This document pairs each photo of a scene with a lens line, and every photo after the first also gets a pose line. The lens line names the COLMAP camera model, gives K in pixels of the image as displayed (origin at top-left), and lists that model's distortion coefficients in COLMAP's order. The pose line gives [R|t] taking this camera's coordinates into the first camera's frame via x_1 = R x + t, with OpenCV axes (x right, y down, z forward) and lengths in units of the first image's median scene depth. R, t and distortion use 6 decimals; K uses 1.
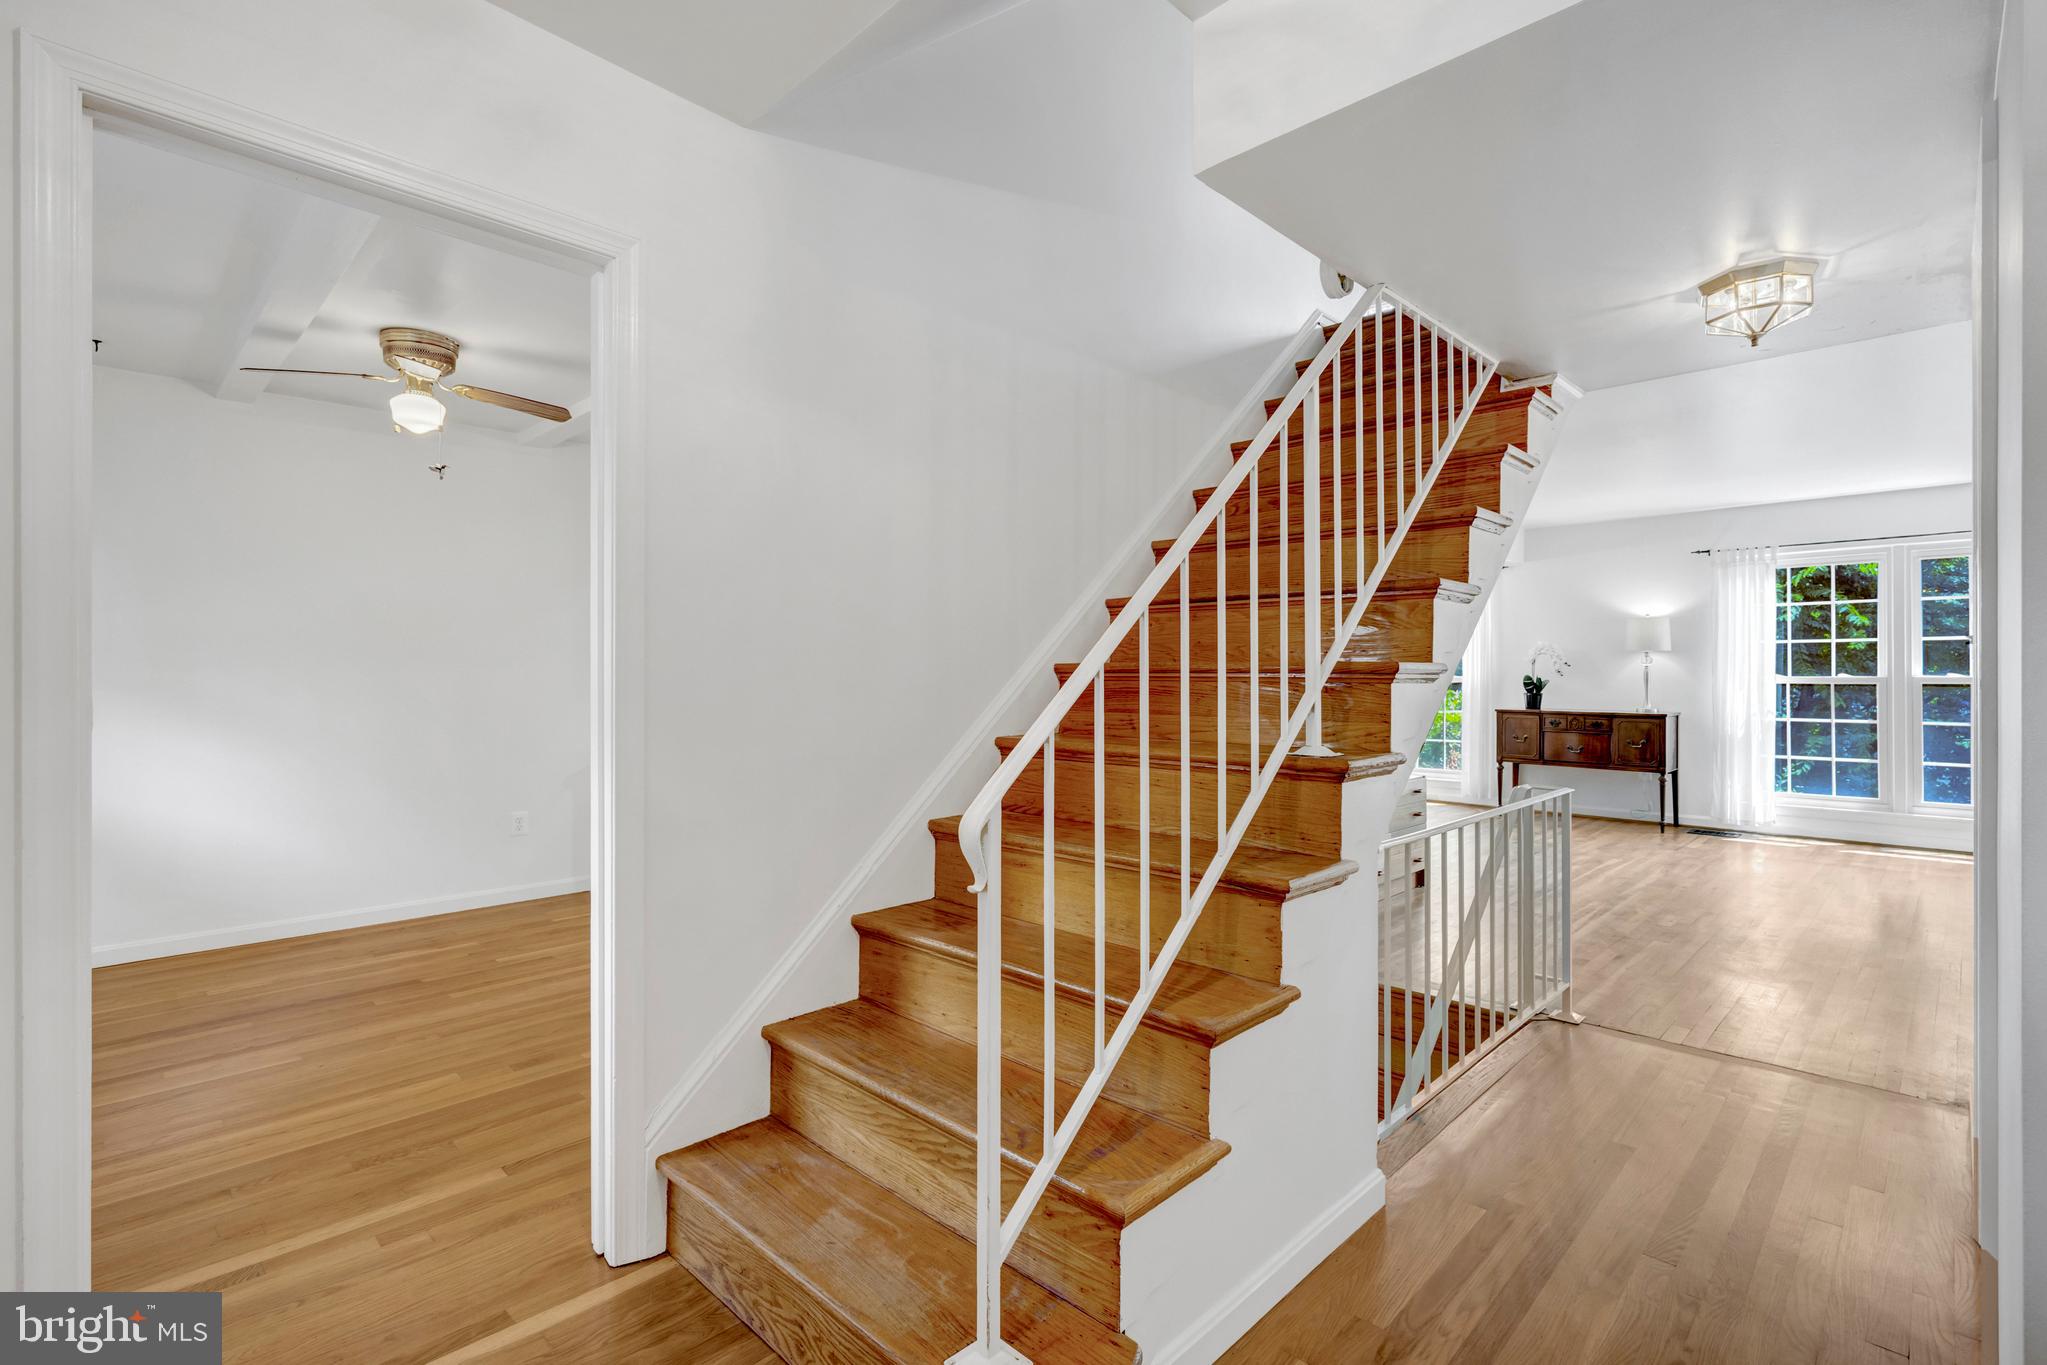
lens RADIAL K [[957.0, 0, 1000.9], [0, 957.0, 672.6], [0, 0, 1]] dist [0.005199, 0.000720]
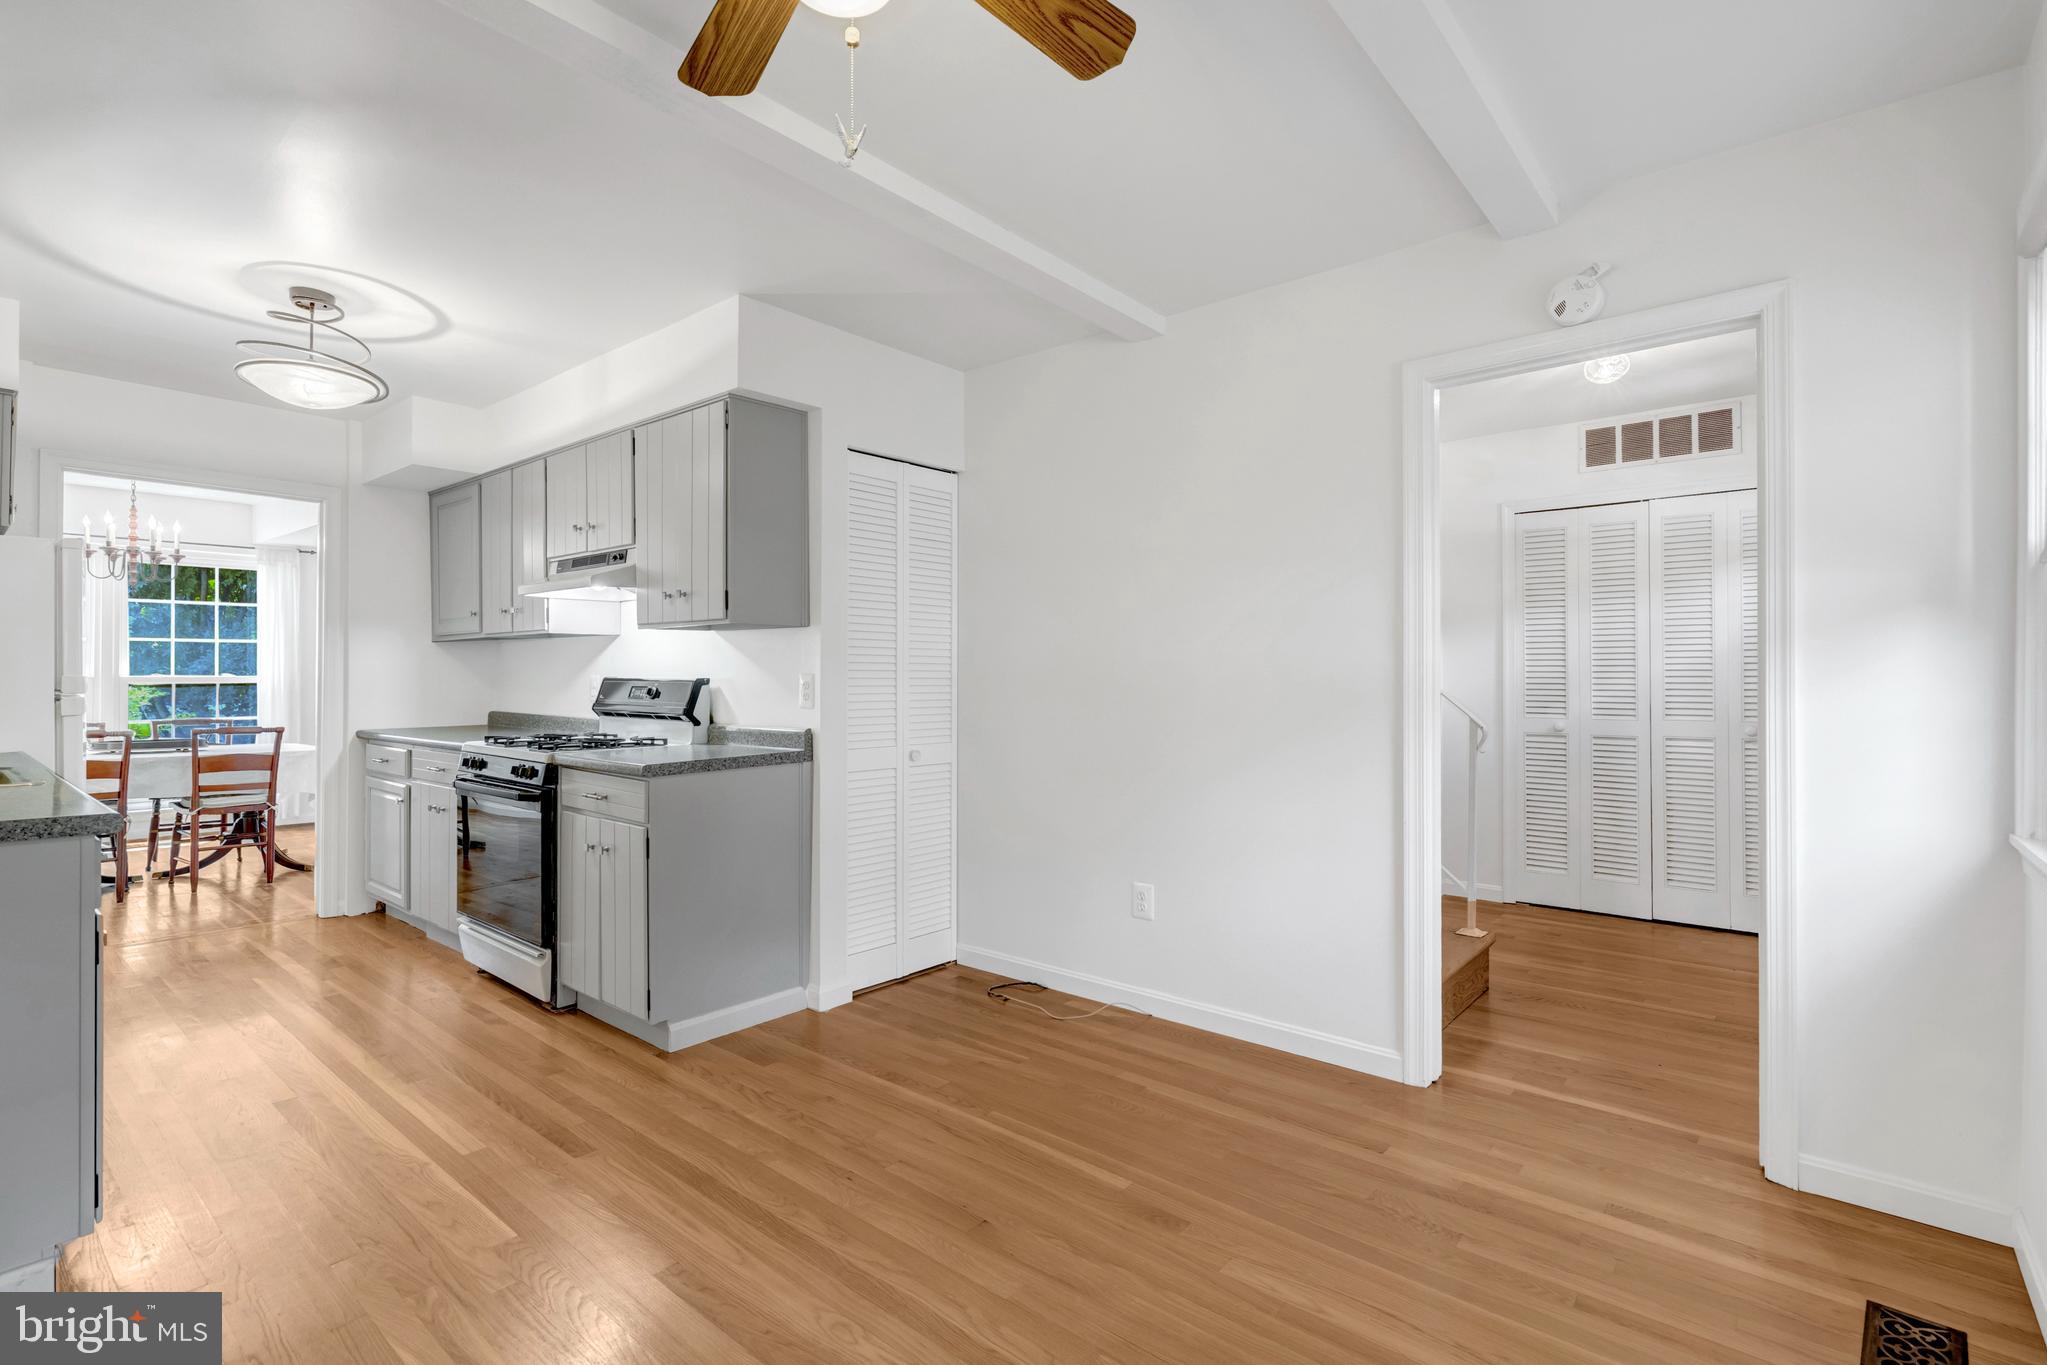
lens RADIAL K [[942.1, 0, 1037.1], [0, 942.1, 677.3], [0, 0, 1]] dist [0.001094, 0.000115]
pose [[-0.105995, -0.002138, 0.994364, -0.913240], [-0.002927, 0.999994, 0.001838, 0.004071], [-0.994362, -0.002716, -0.106001, 0.909111]]
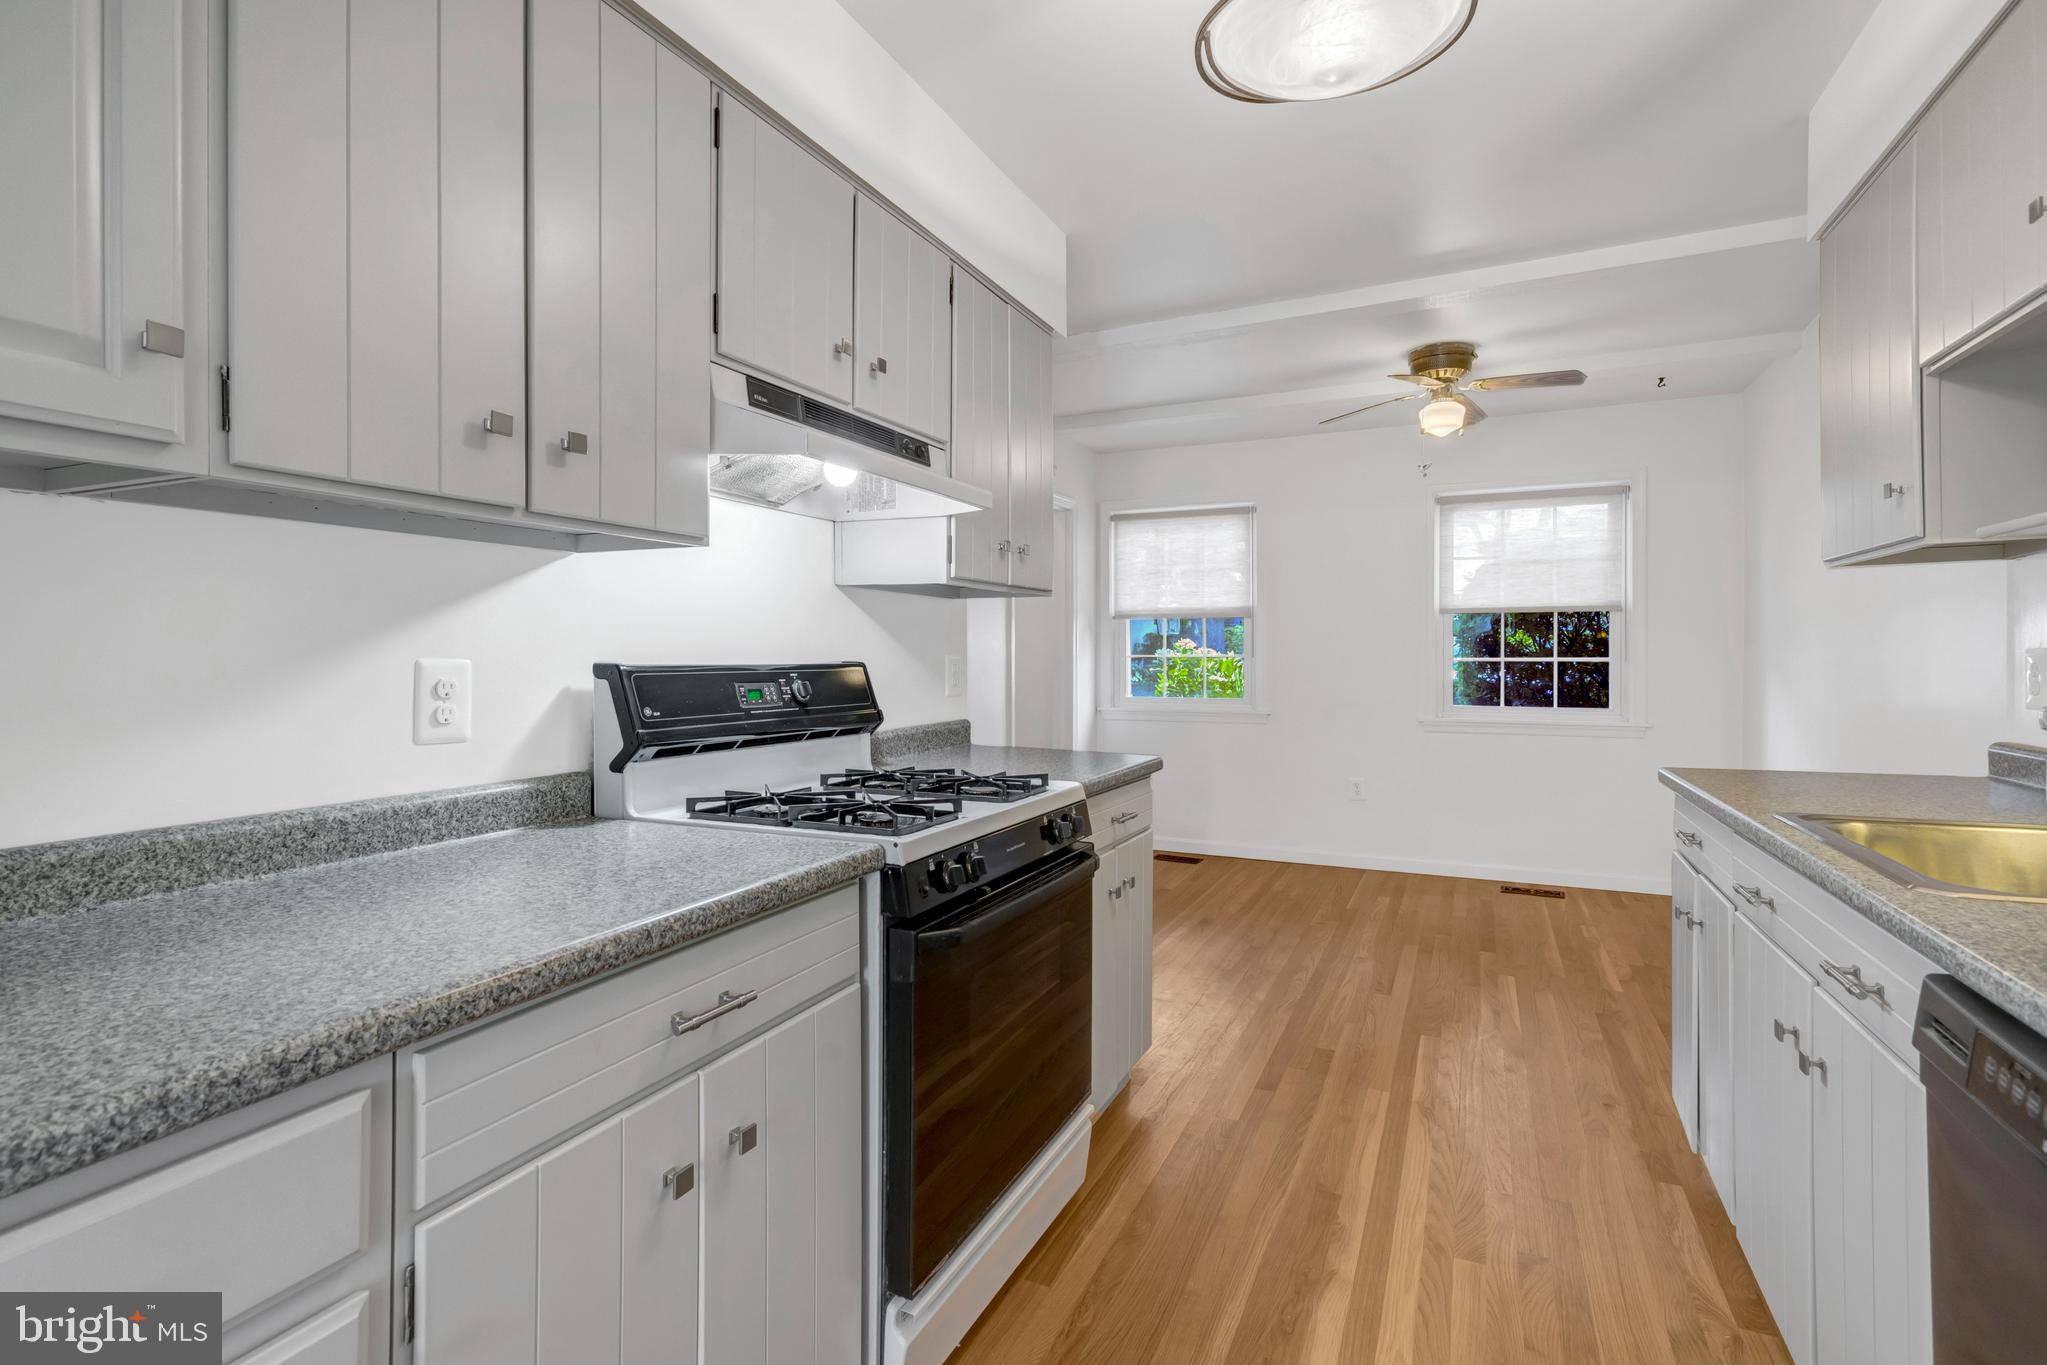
lens RADIAL K [[971.4, 0, 1029.5], [0, 971.4, 656.3], [0, 0, 1]] dist [-0.000372, 0.000355]
pose [[-0.932059, 0.006377, -0.362251, 0.229181], [0.006444, 0.999979, 0.001023, -0.000389], [0.362250, -0.001381, -0.932080, 1.785636]]
